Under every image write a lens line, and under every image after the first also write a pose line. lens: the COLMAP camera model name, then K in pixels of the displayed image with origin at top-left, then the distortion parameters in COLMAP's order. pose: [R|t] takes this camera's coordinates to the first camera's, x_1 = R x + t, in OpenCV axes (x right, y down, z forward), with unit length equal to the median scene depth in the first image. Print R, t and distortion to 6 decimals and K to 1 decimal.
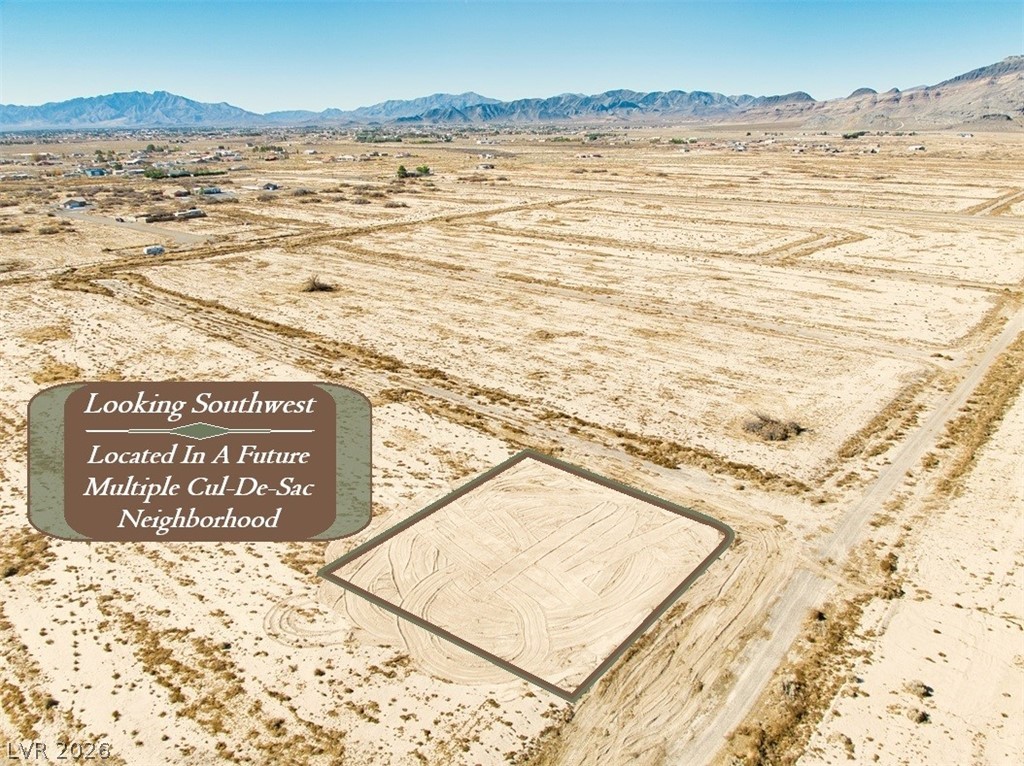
lens RADIAL K [[728.1, 0, 516.8], [0, 728.1, 385.5], [0, 0, 1]] dist [0.018387, -0.047045]
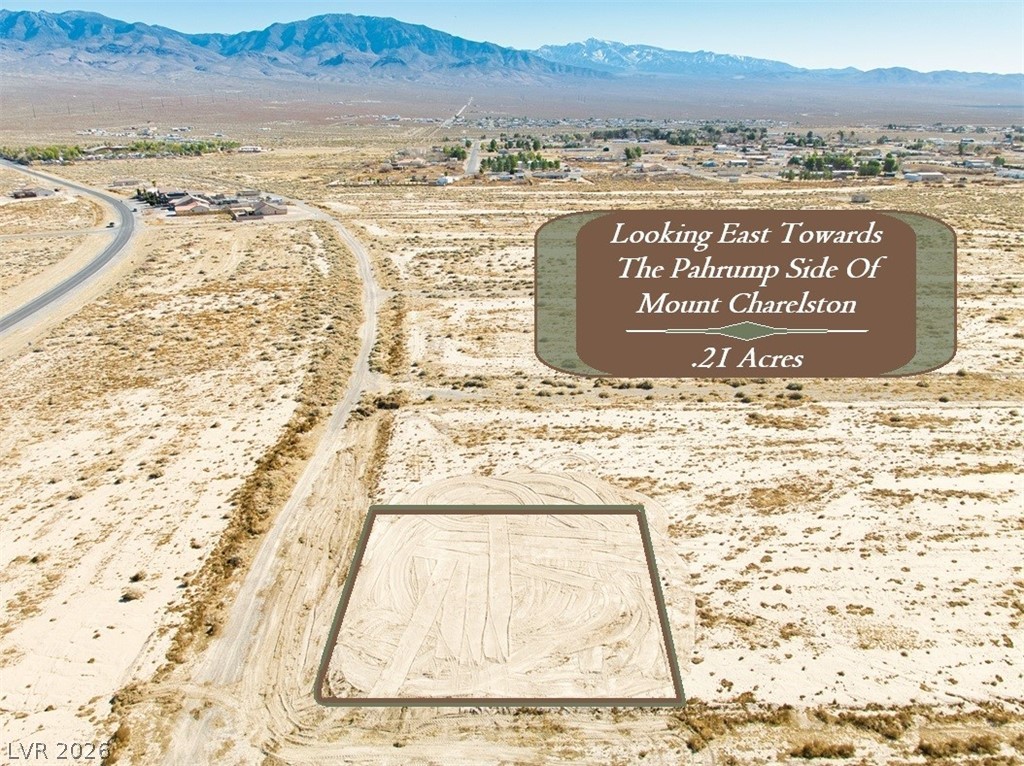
lens RADIAL K [[728.1, 0, 510.7], [0, 728.1, 387.2], [0, 0, 1]] dist [0.018387, -0.047045]
pose [[-0.747258, 0.247573, -0.616695, 0.433200], [-0.213722, 0.789174, 0.575784, -0.405188], [0.629228, 0.562061, -0.536805, 1.081370]]
